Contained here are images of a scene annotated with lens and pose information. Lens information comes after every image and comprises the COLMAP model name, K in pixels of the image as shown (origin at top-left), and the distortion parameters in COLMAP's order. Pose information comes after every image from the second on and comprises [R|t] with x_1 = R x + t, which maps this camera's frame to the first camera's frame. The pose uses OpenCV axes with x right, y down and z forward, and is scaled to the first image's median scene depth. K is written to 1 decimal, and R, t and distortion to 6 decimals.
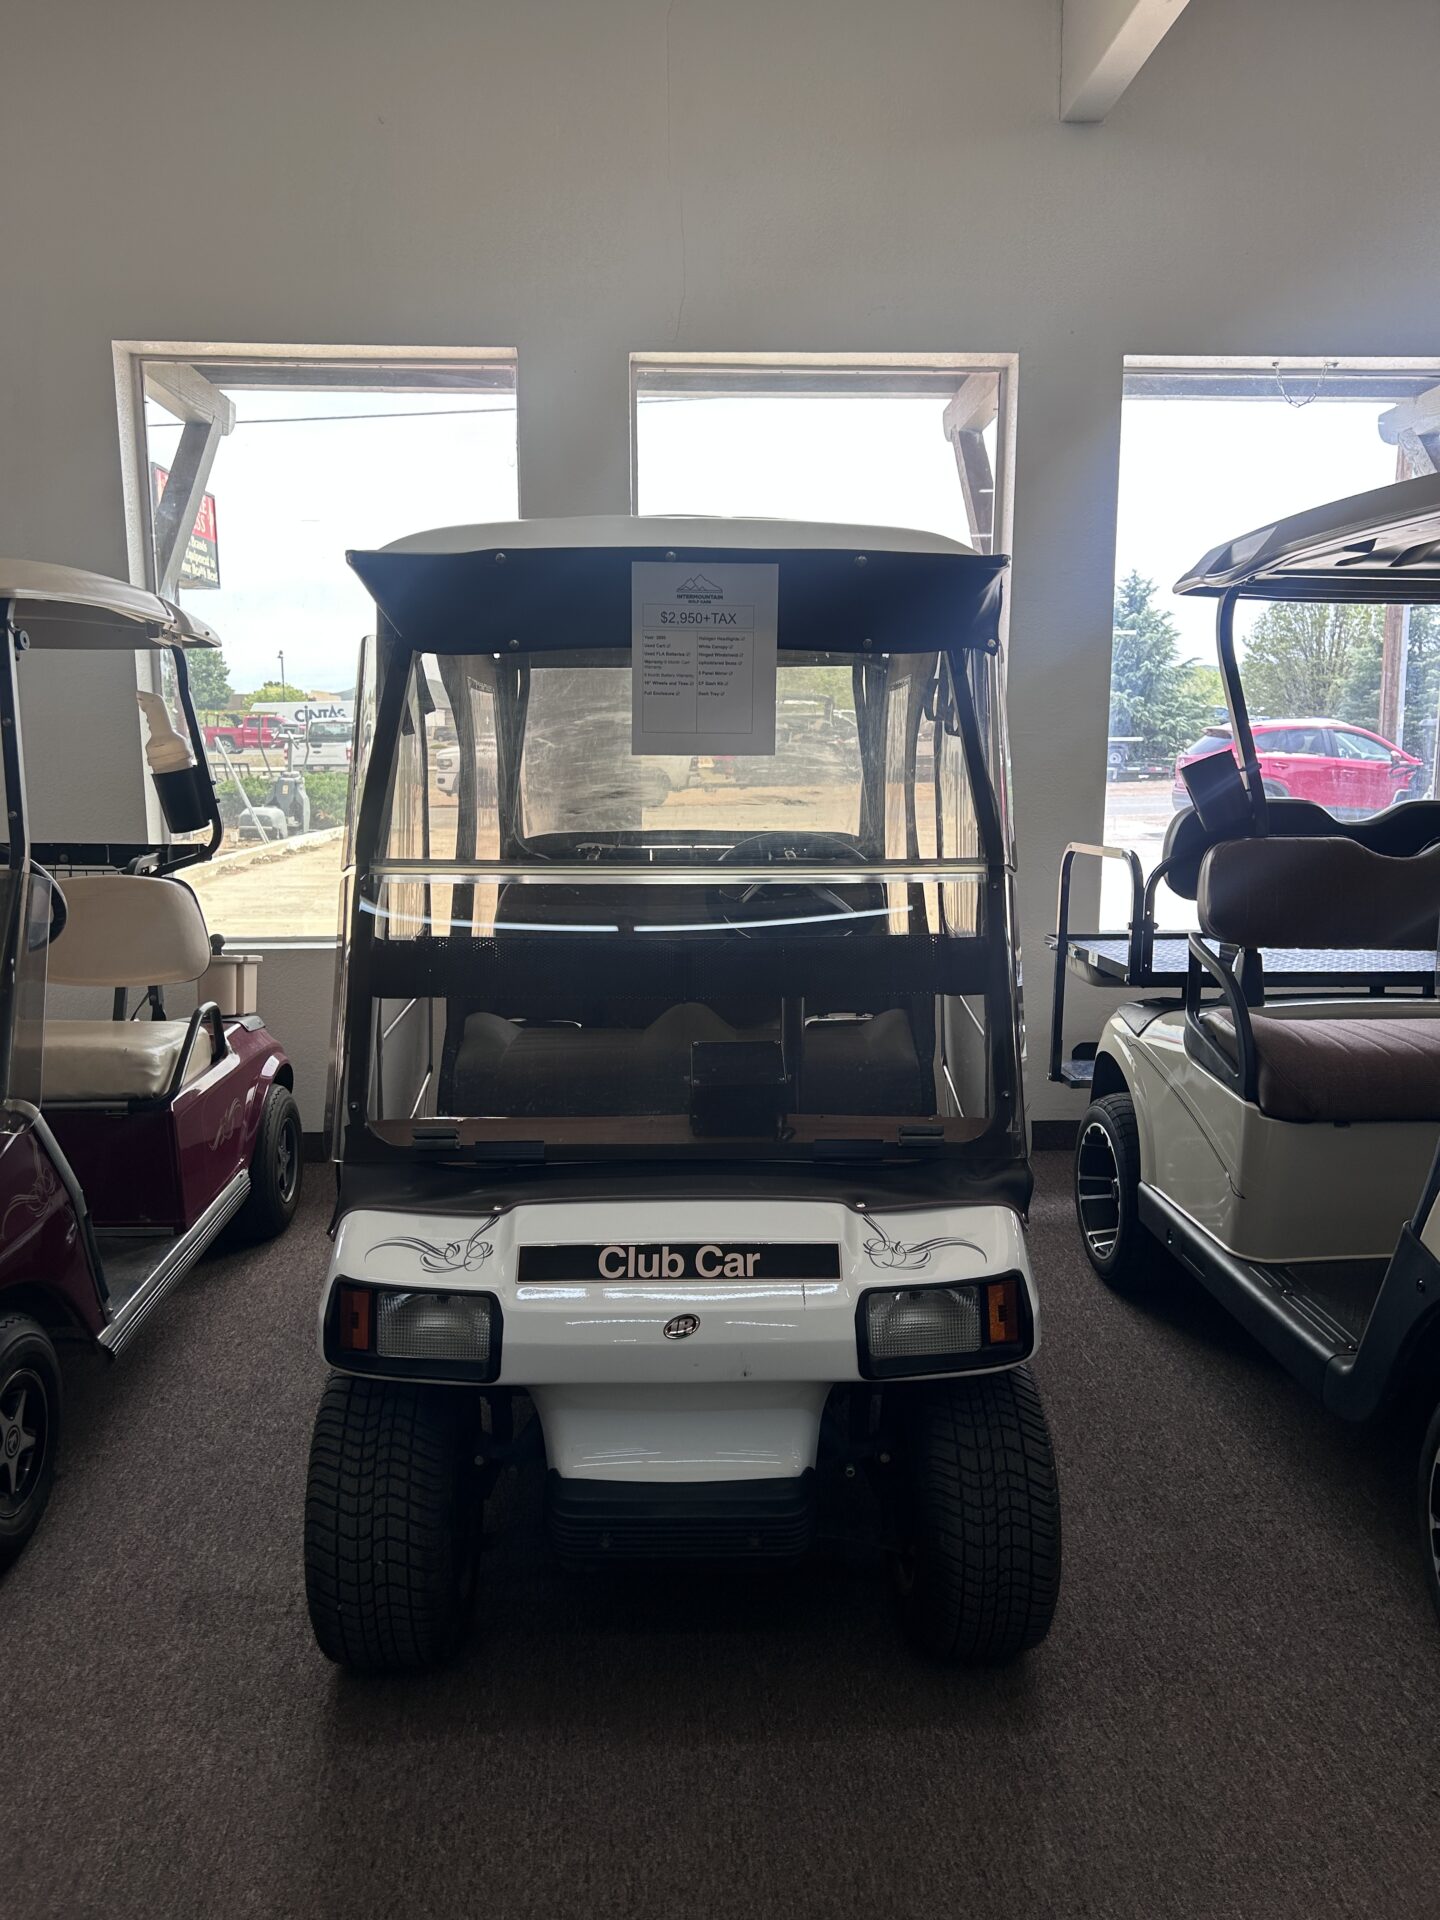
lens RADIAL K [[1461.1, 0, 719.9], [0, 1461.1, 959.9], [0, 0, 1]] dist [0.032212, -0.040946]
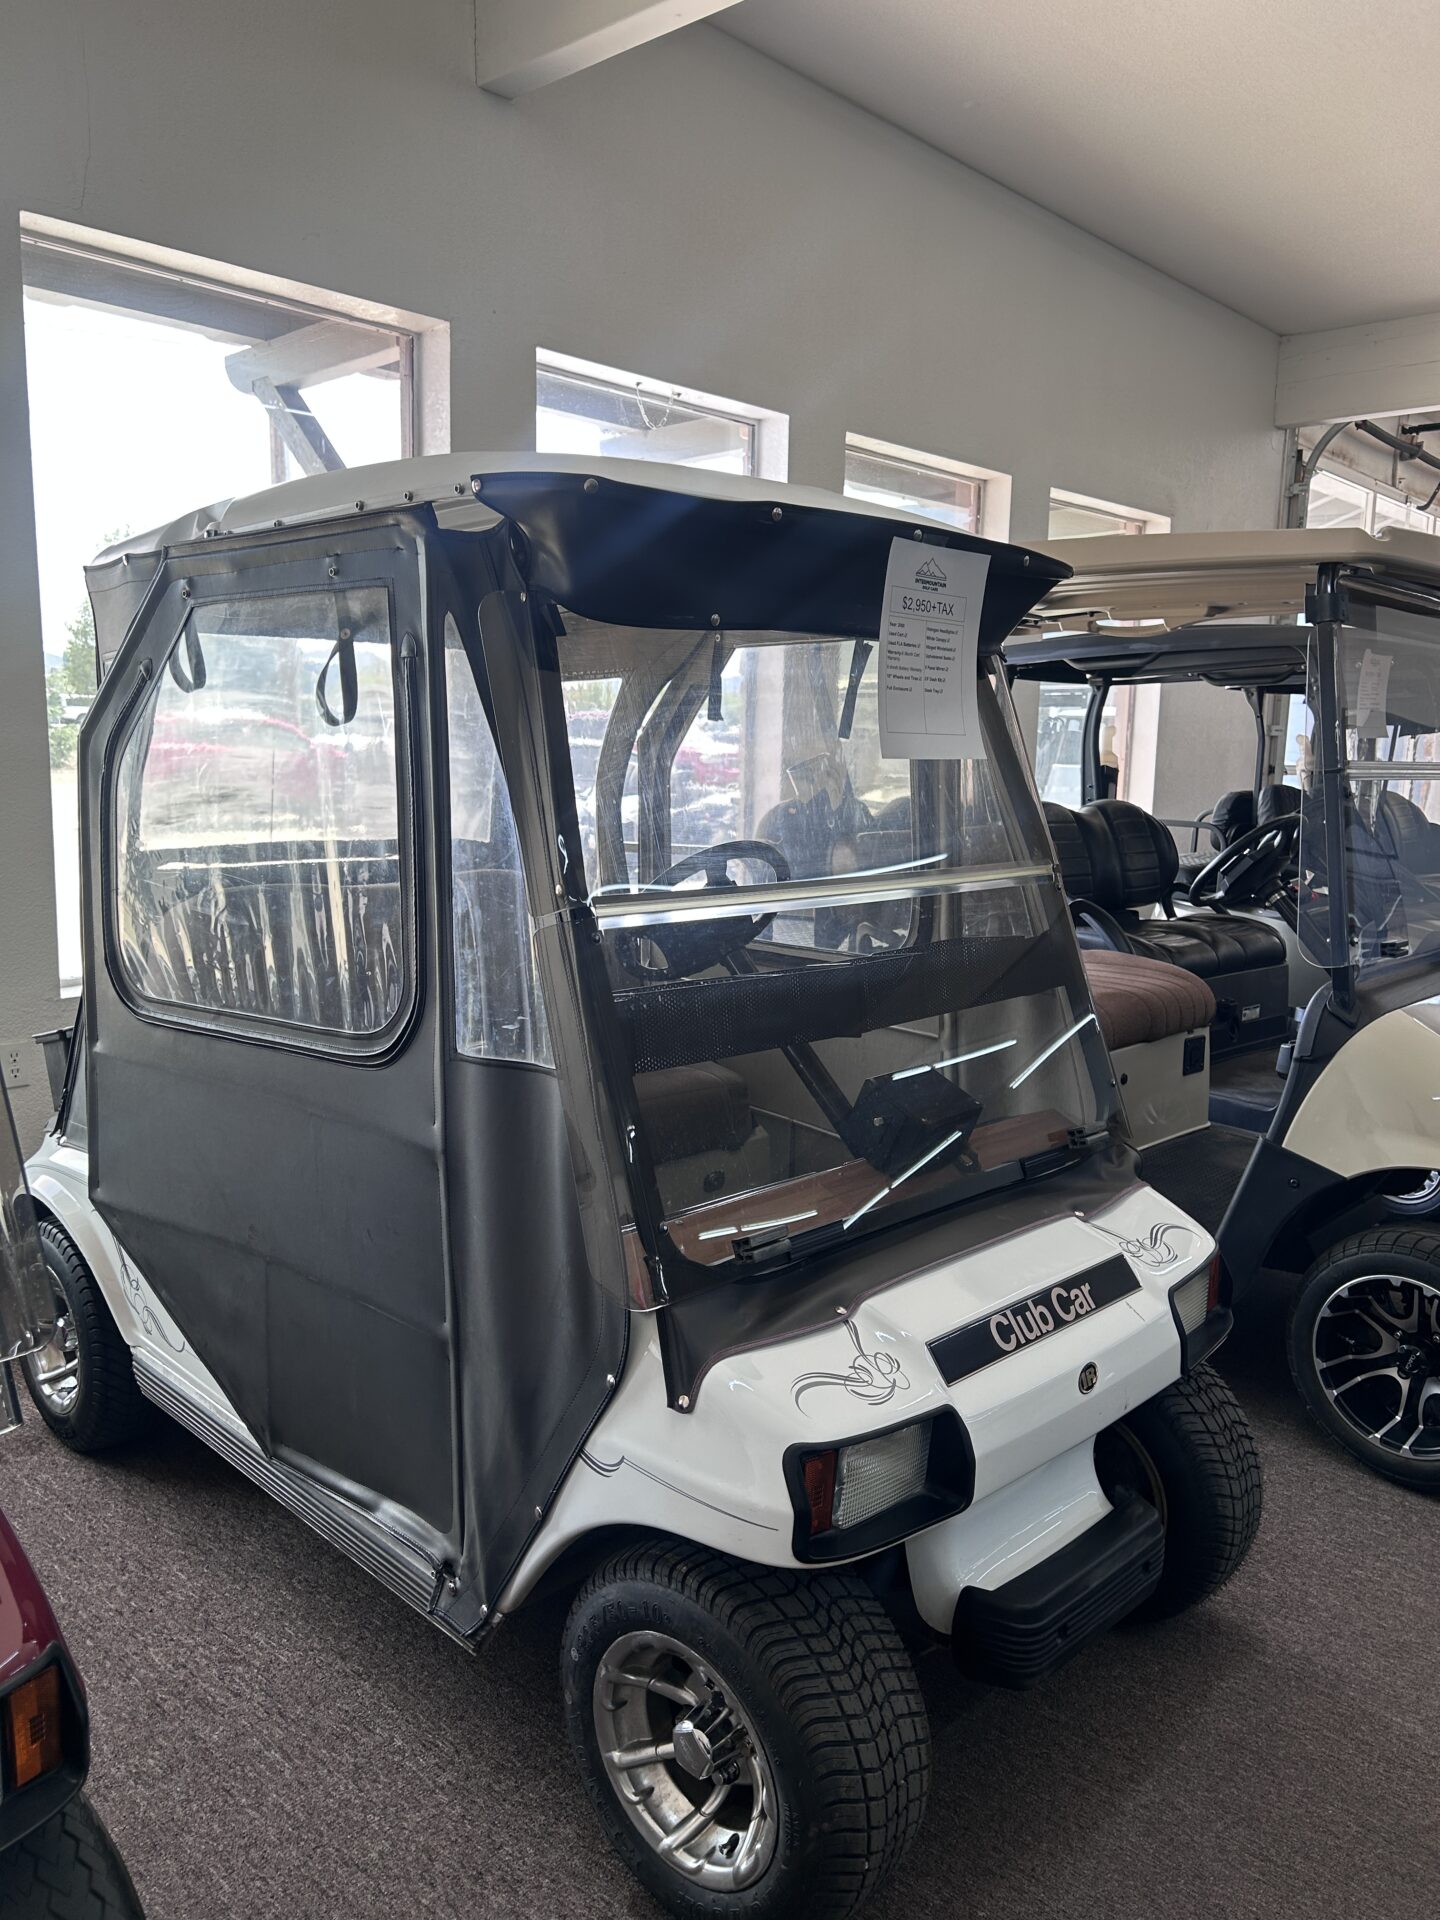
lens RADIAL K [[1461.1, 0, 719.4], [0, 1461.1, 959.5], [0, 0, 1]] dist [0.032212, -0.040946]
pose [[0.718046, -0.093374, 0.689703, -0.778939], [0.088486, 0.995166, 0.042606, -0.070616], [-0.690347, 0.030436, 0.722837, 0.465400]]
